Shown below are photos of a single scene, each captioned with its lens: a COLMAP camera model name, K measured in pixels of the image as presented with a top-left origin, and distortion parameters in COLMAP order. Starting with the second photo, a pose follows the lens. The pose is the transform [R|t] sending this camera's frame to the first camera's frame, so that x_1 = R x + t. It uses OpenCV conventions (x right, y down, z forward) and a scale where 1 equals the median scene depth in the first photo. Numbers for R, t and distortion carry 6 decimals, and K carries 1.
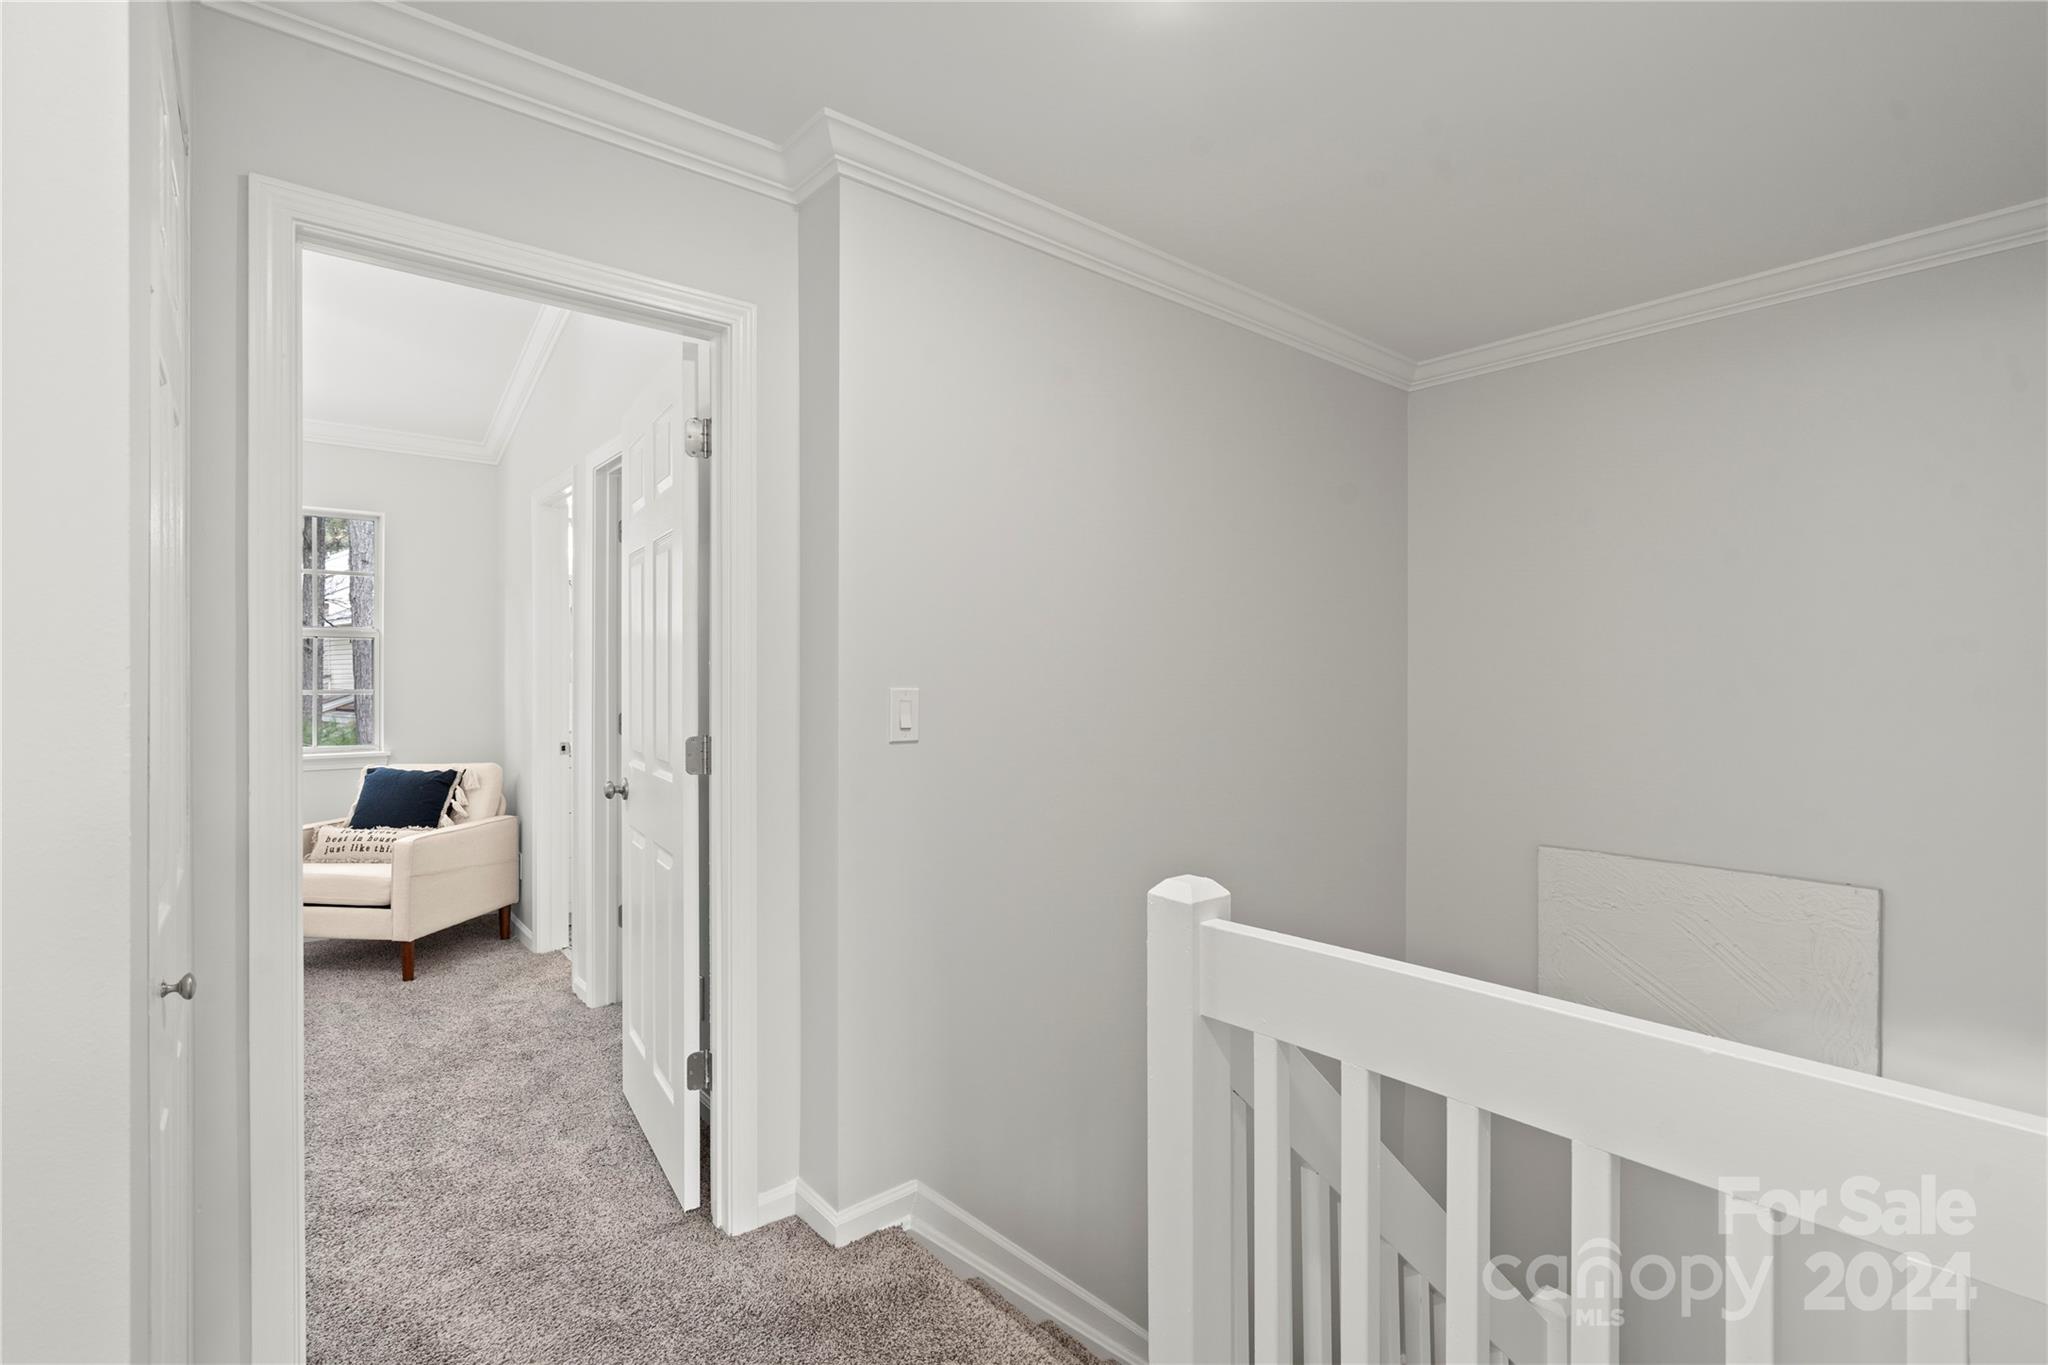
lens RADIAL K [[958.8, 0, 1027.3], [0, 958.8, 678.1], [0, 0, 1]] dist [-0.001317, 0.001695]
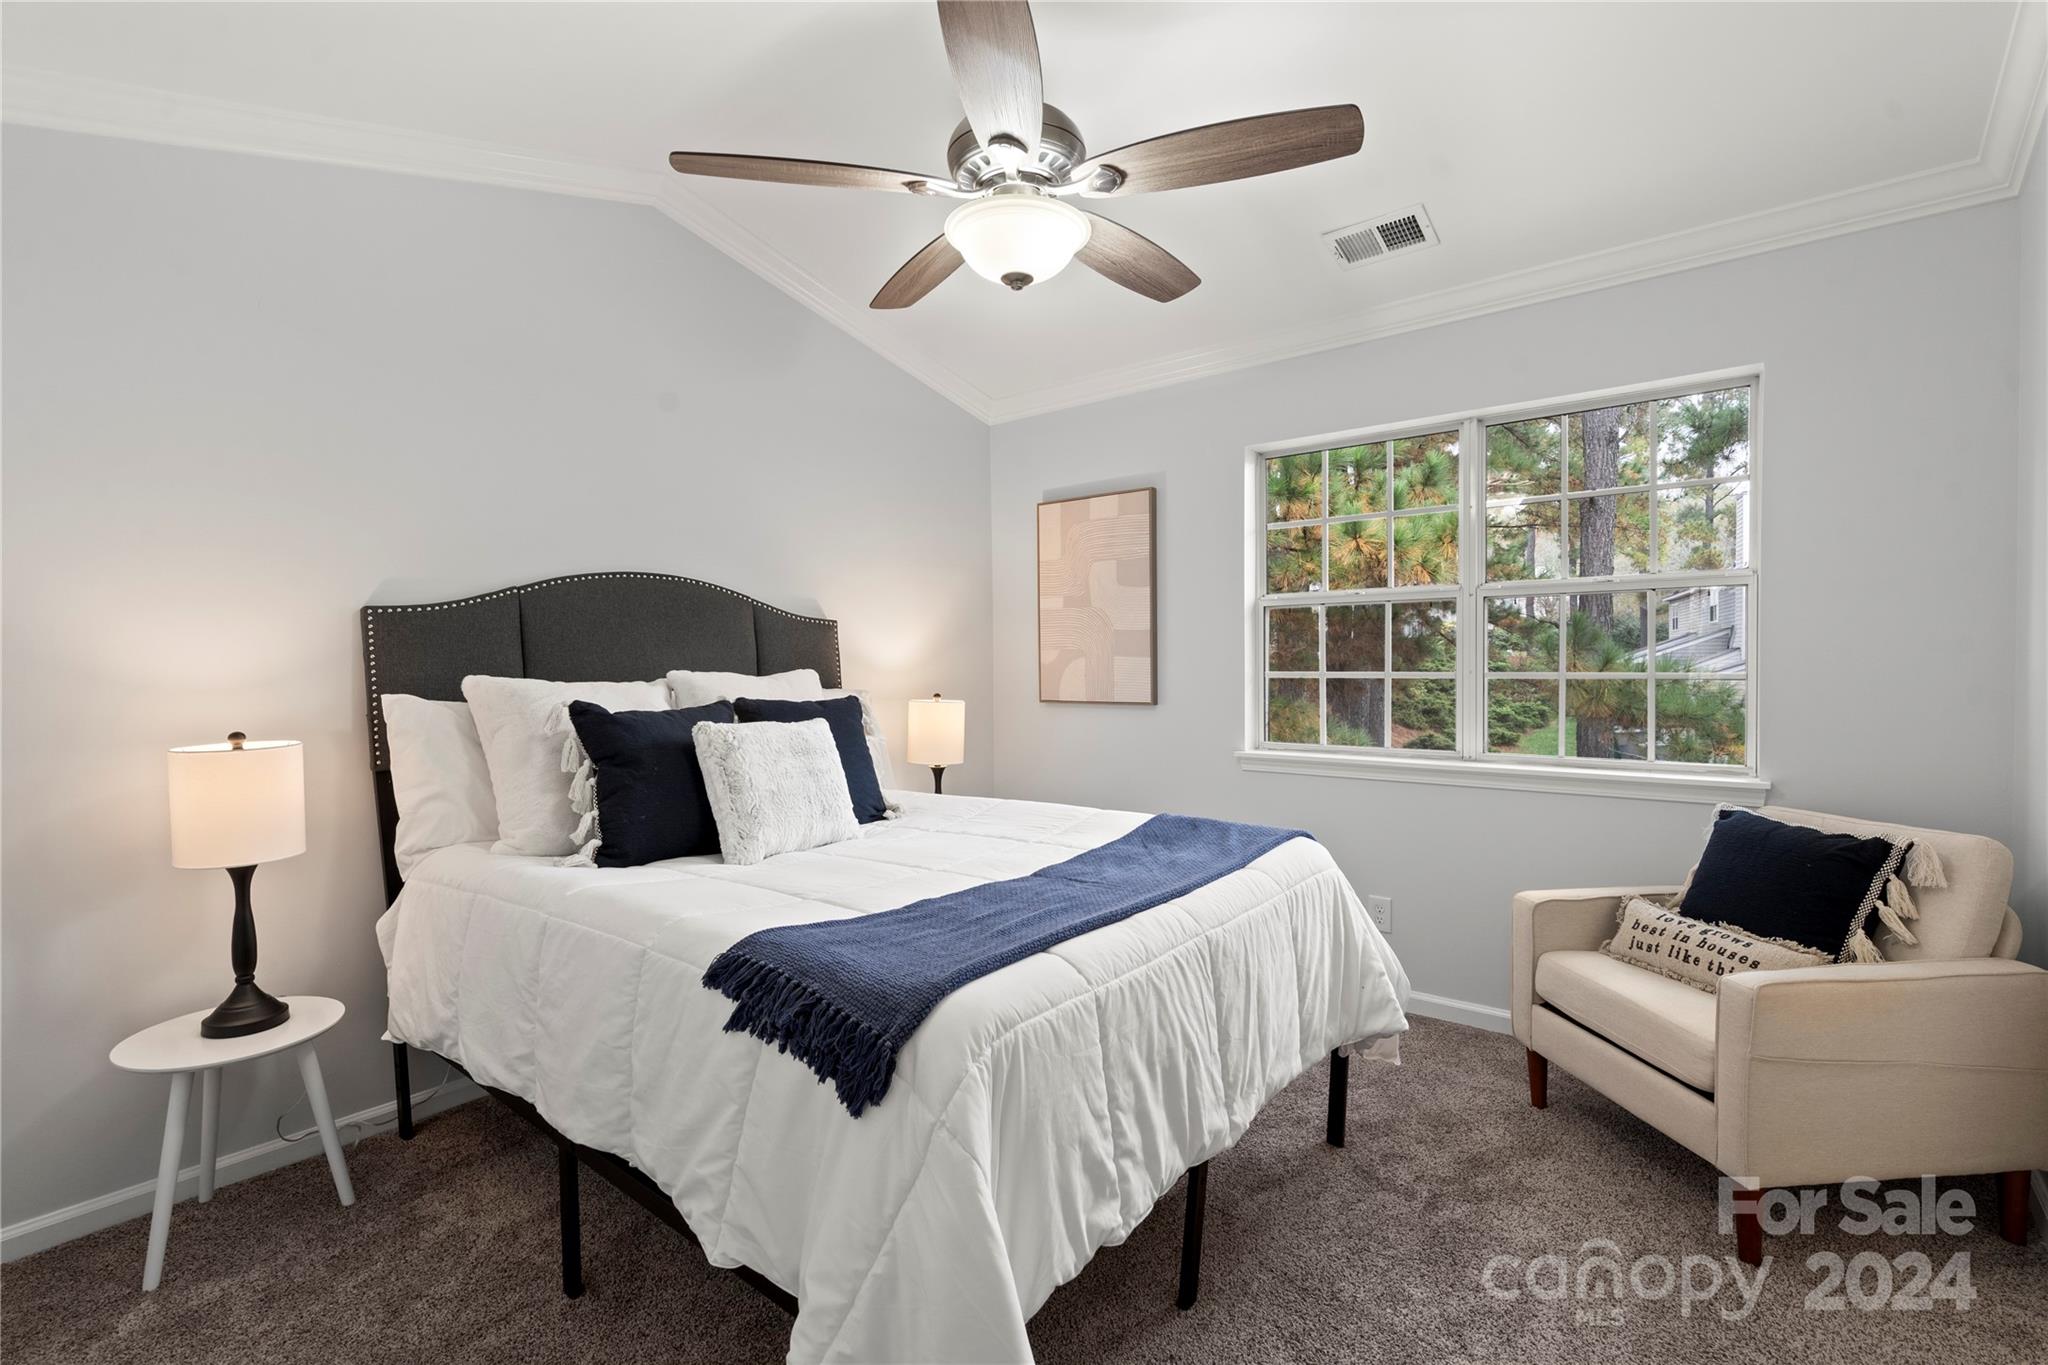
lens RADIAL K [[958.8, 0, 1026.4], [0, 958.8, 671.2], [0, 0, 1]] dist [-0.001317, 0.001695]
pose [[0.214824, 0.010235, -0.976599, -0.221829], [0.005416, 0.999917, 0.011671, 0.003222], [0.976638, -0.007796, 0.214751, 0.478290]]
